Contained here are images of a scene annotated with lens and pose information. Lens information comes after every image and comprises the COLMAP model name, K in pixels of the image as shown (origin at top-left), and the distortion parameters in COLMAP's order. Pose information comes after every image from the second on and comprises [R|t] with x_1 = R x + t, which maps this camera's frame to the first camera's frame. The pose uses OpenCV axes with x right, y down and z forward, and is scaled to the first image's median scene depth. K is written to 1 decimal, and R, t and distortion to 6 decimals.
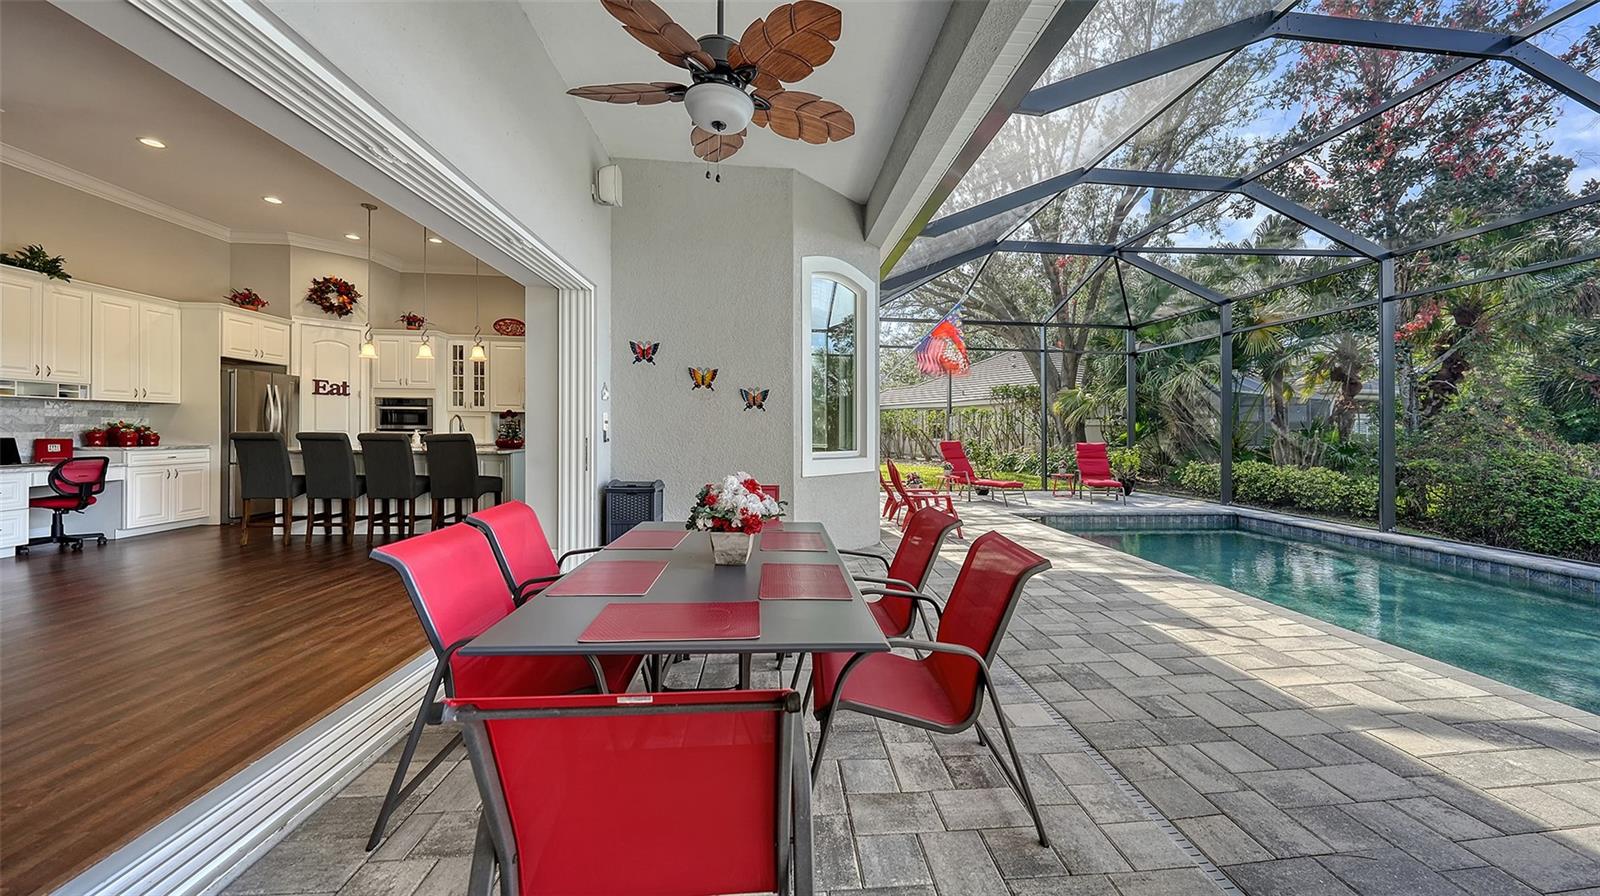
lens RADIAL K [[585.2, 0, 843.4], [0, 585.2, 435.7], [0, 0, 1]] dist [-0.000461, -0.002331]
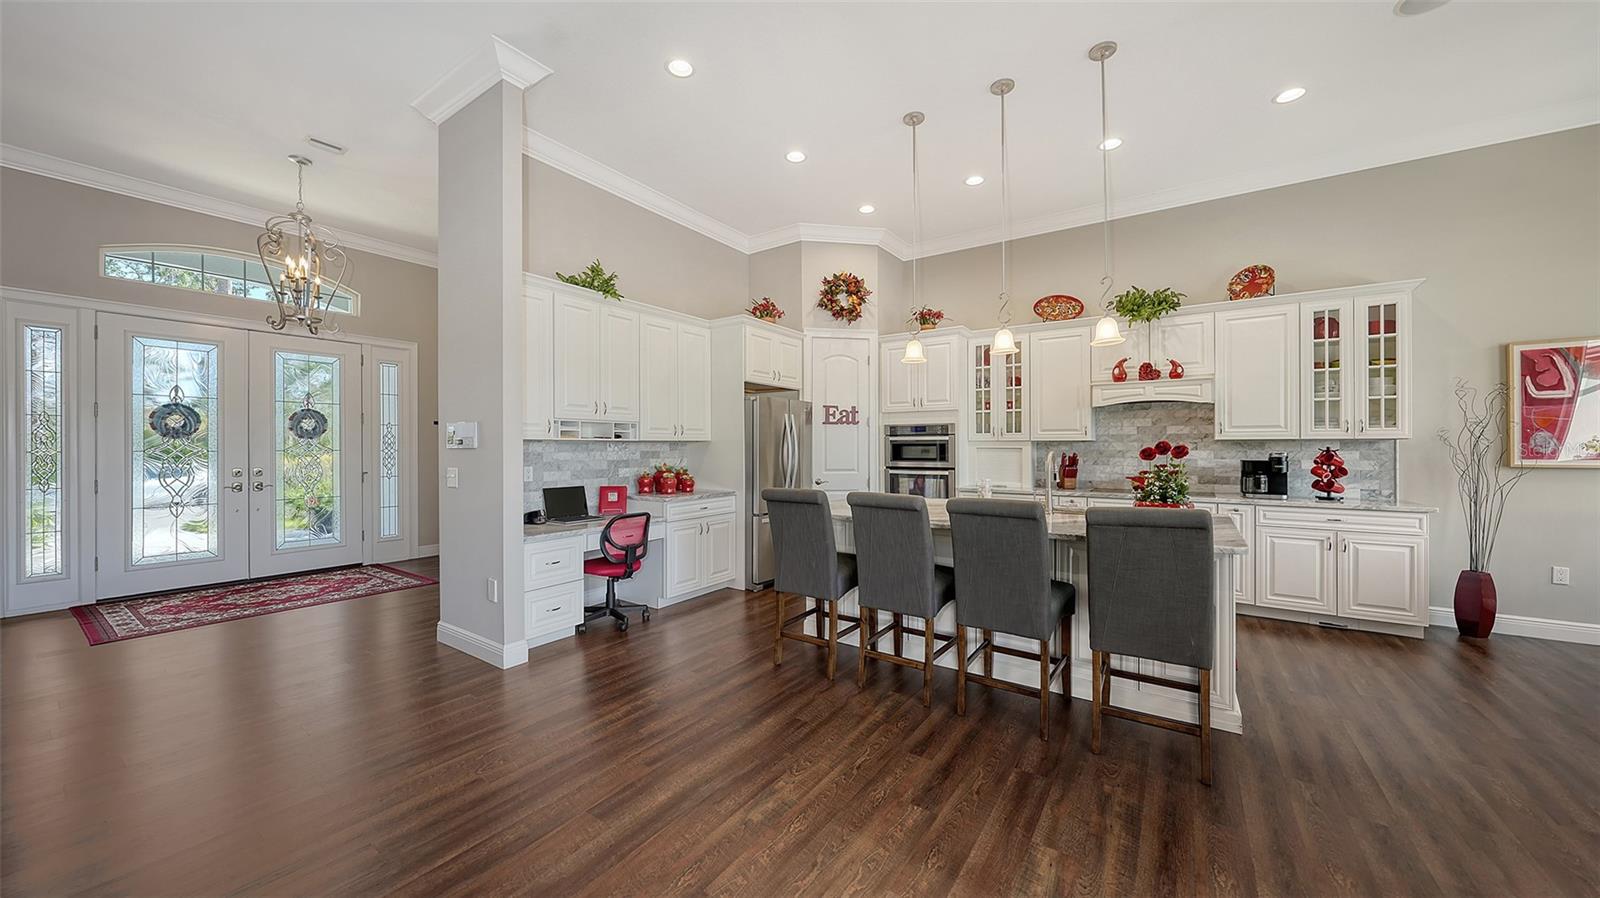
lens RADIAL K [[585.2, 0, 781.6], [0, 585.2, 452.2], [0, 0, 1]] dist [-0.000461, -0.002331]
pose [[0.746077, -0.005121, -0.665840, -0.513642], [0.002790, 0.999986, -0.004565, -0.036069], [0.665854, 0.001548, 0.746081, 0.449880]]
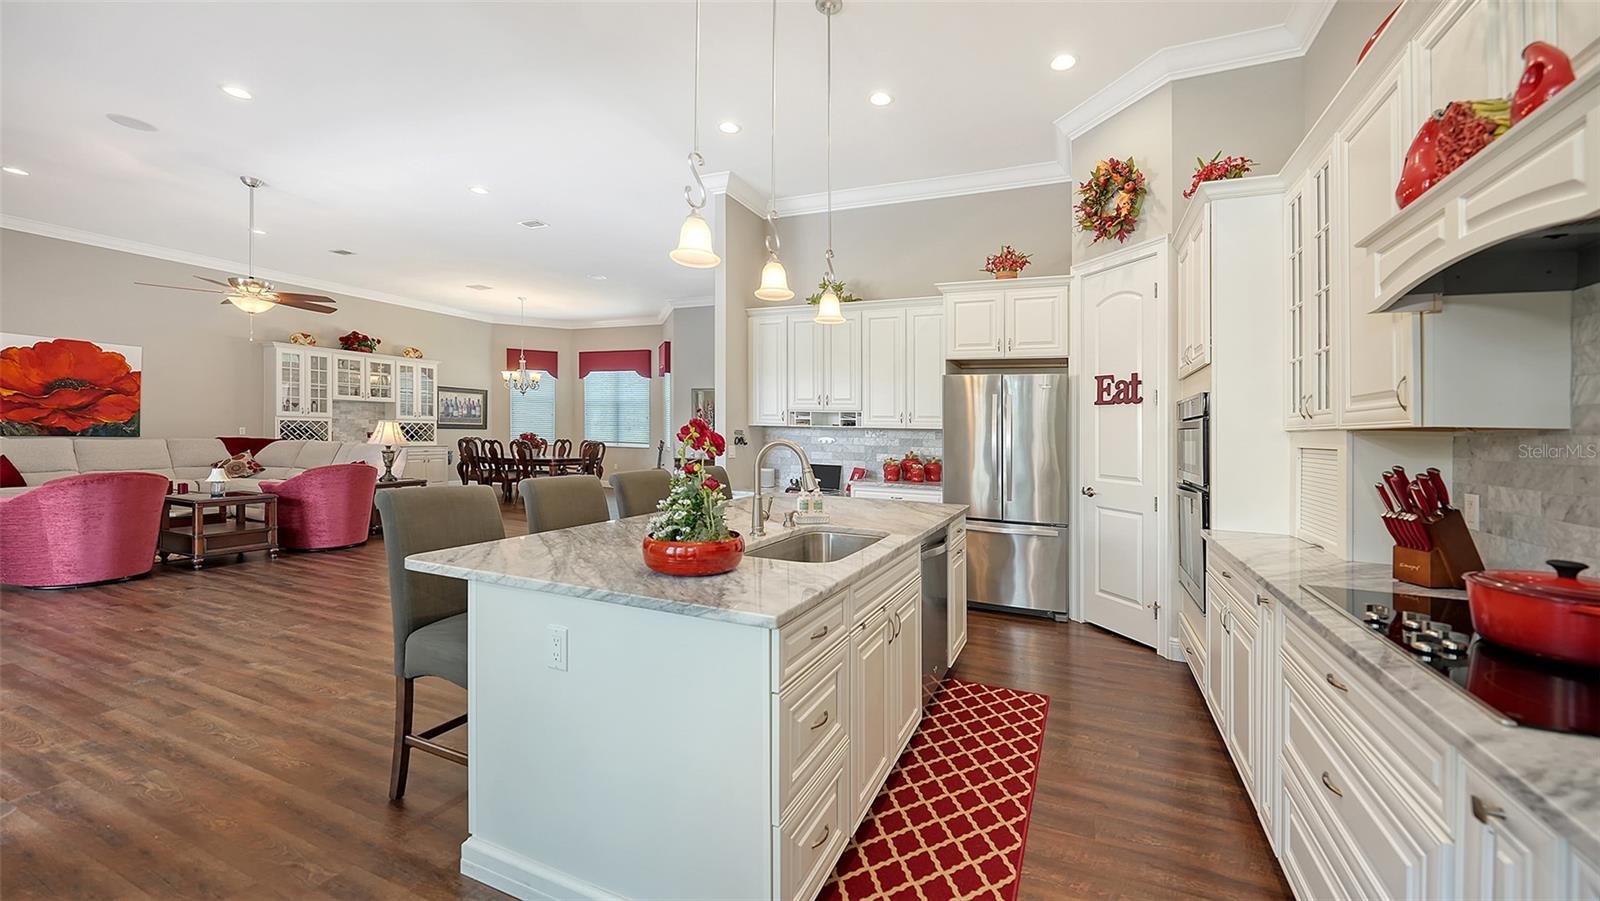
lens RADIAL K [[607.9, 0, 813.3], [0, 607.9, 438.4], [0, 0, 1]] dist [0.018842, 0.000122]
pose [[-0.523984, -0.010044, -0.851669, -0.383473], [-0.033844, 0.999386, 0.009037, -0.045931], [0.851056, 0.033559, -0.524002, 1.305287]]
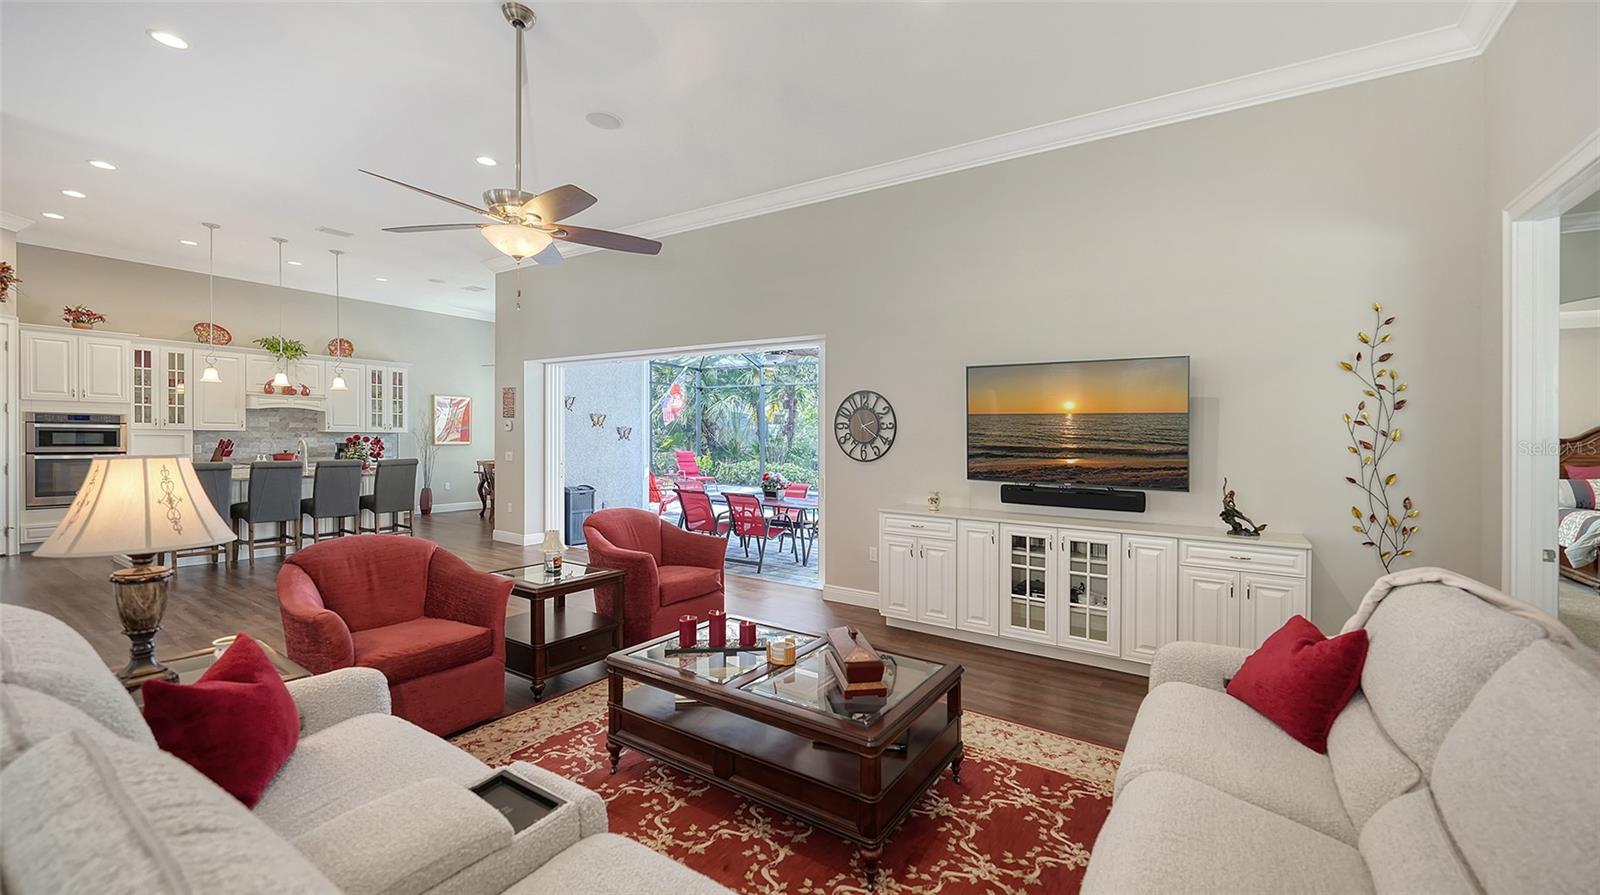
lens RADIAL K [[637.2, 0, 828.3], [0, 637.2, 433.1], [0, 0, 1]] dist [-0.008885, -0.000142]
pose [[0.635384, 0.005819, 0.772174, -0.992058], [-0.005773, 0.999979, -0.002785, -0.053455], [-0.772175, -0.002688, 0.635405, -0.460291]]
